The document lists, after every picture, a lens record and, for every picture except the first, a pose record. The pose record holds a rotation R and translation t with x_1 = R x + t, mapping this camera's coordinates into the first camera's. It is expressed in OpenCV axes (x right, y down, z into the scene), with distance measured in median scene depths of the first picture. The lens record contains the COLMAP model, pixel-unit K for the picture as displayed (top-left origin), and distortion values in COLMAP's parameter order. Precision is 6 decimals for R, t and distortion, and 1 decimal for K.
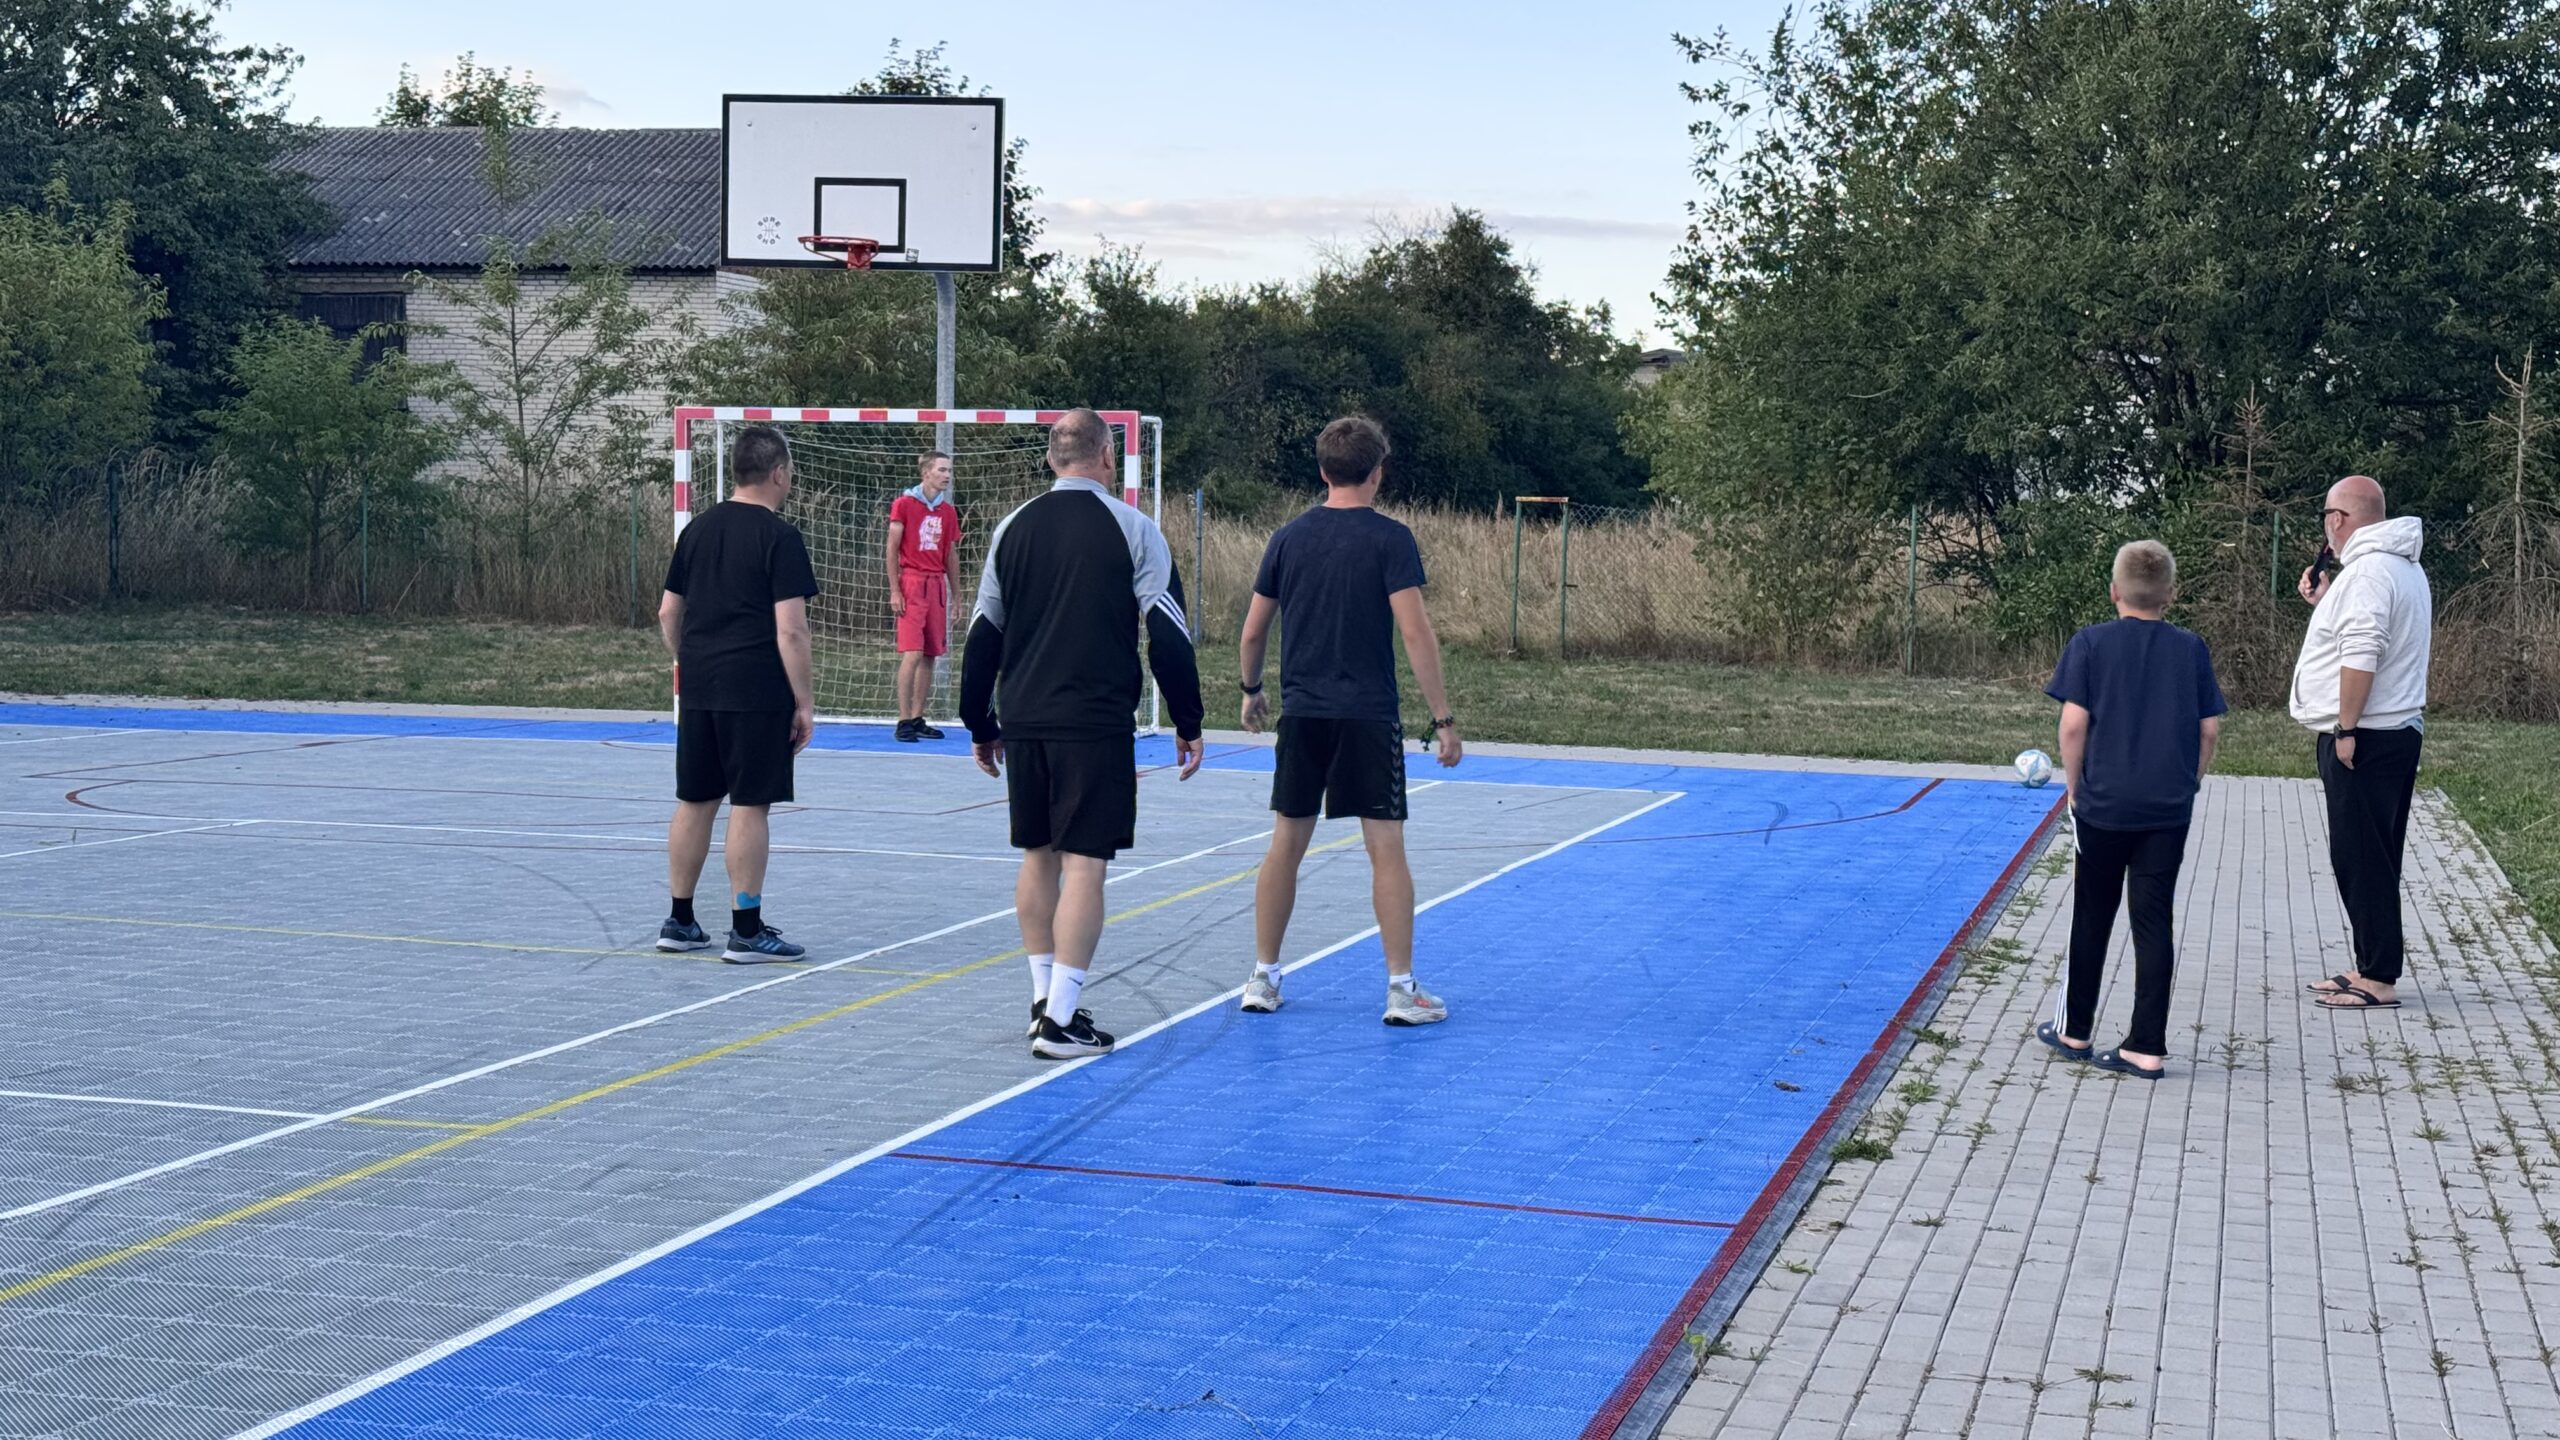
lens RADIAL K [[3544.3, 0, 1309.9], [0, 3544.3, 749.3], [0, 0, 1]] dist [0.135414, 0.000000]
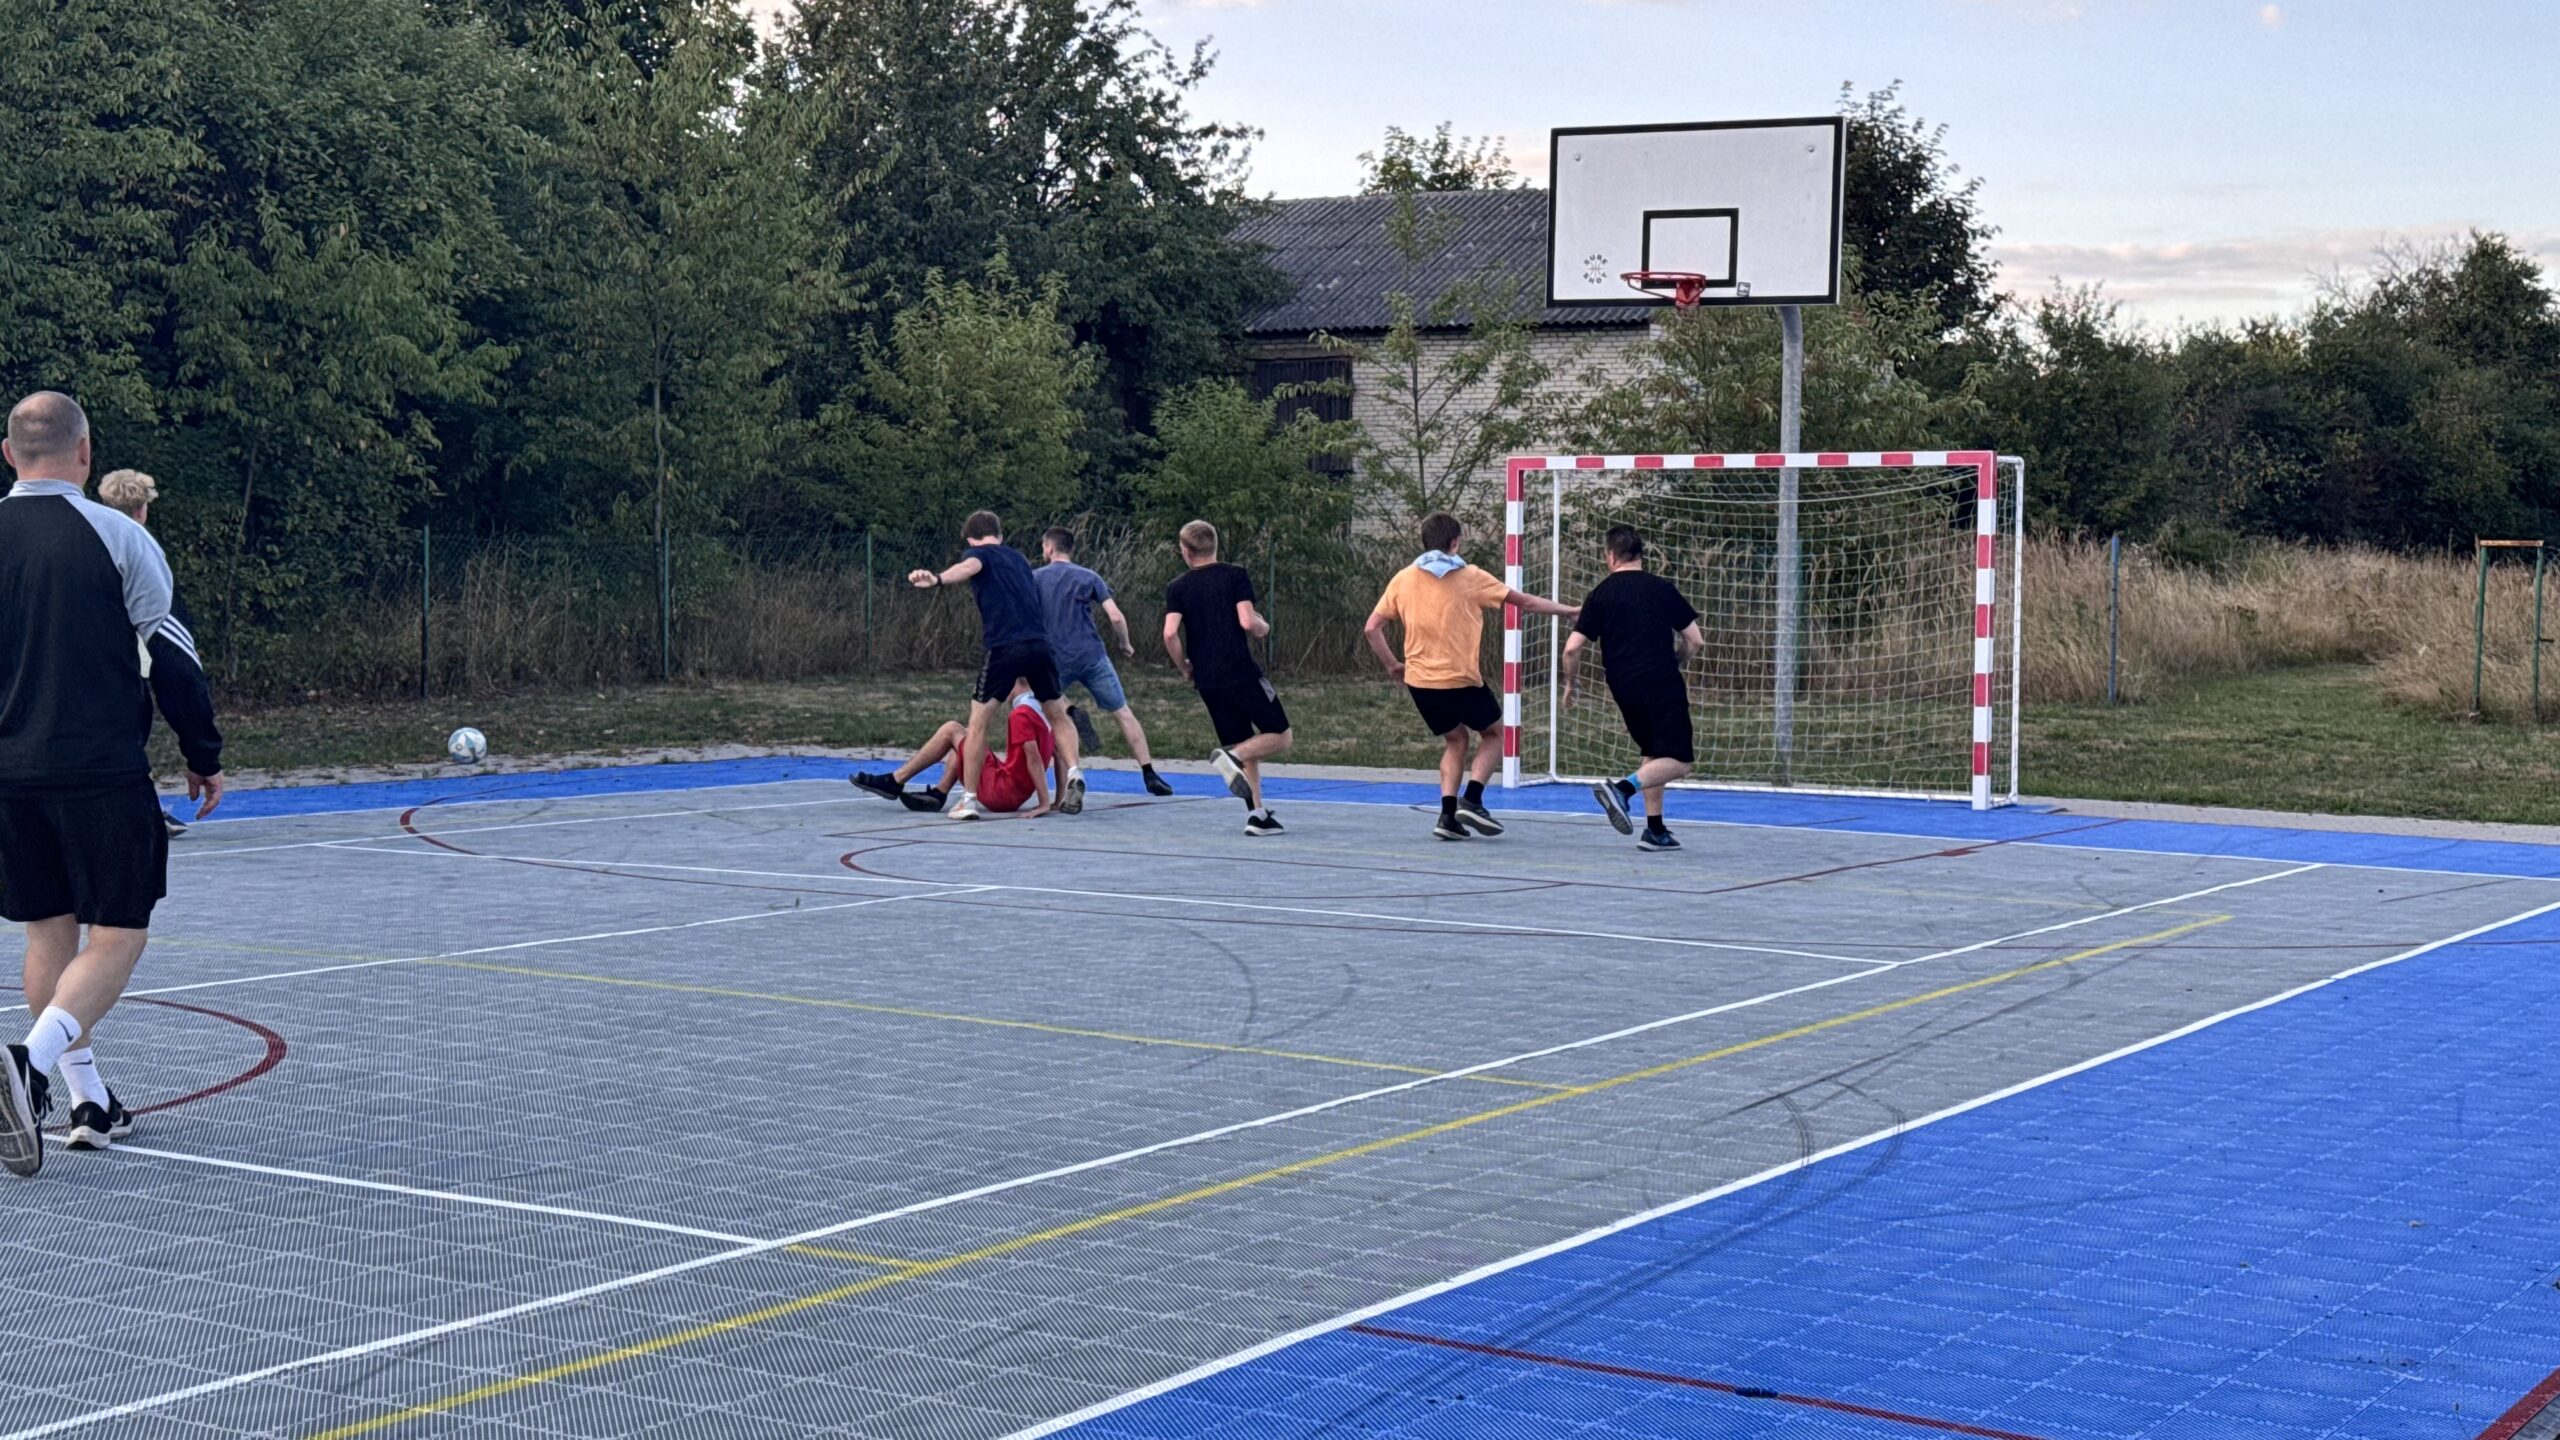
lens RADIAL K [[3544.3, 0, 1308.7], [0, 3544.3, 741.8], [0, 0, 1]] dist [0.135414, 0.000000]
pose [[0.961126, 0.007424, -0.276012, 0.022674], [-0.012347, 0.999794, -0.016100, -0.002130], [0.275836, 0.018882, 0.961019, 0.043925]]
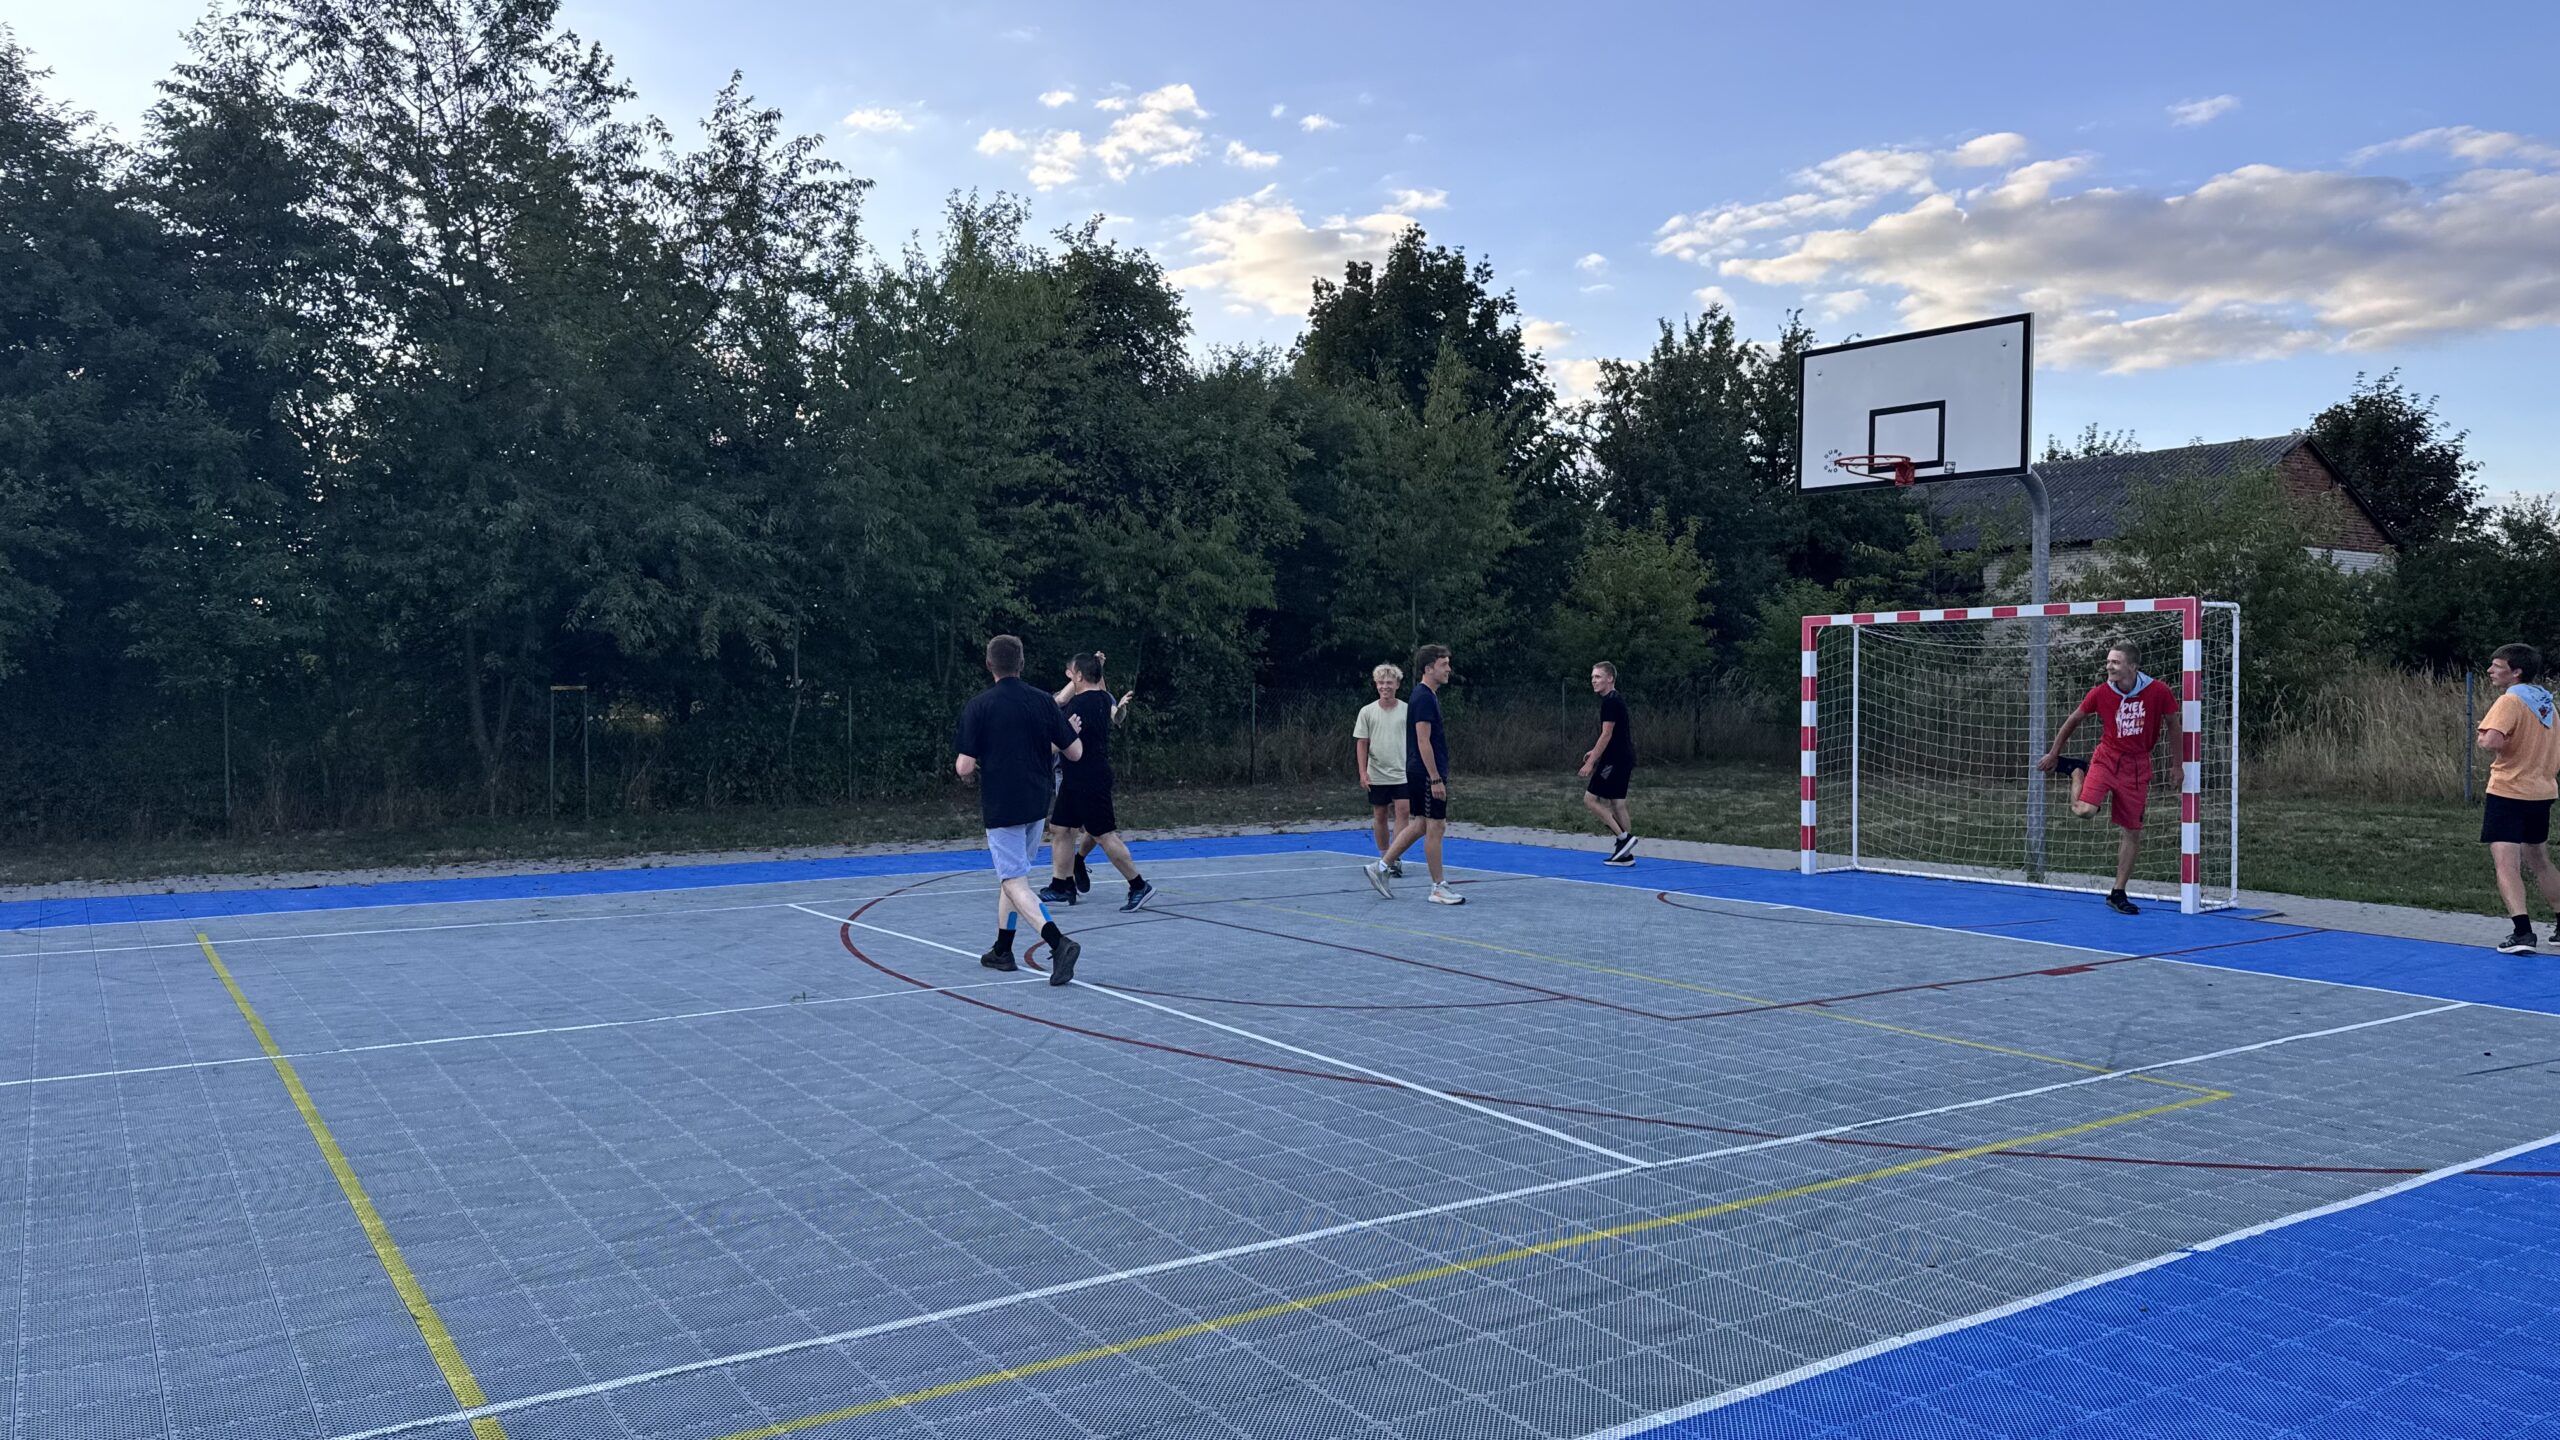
lens RADIAL K [[1778.3, 0, 1307.4], [0, 1778.3, 739.3], [0, 0, 1]] dist [0.047420, -0.051542]
pose [[0.752530, -0.003266, -0.658550, 0.068987], [-0.028557, 0.998885, -0.037587, -0.015793], [0.657938, 0.047092, 0.751598, 0.279110]]
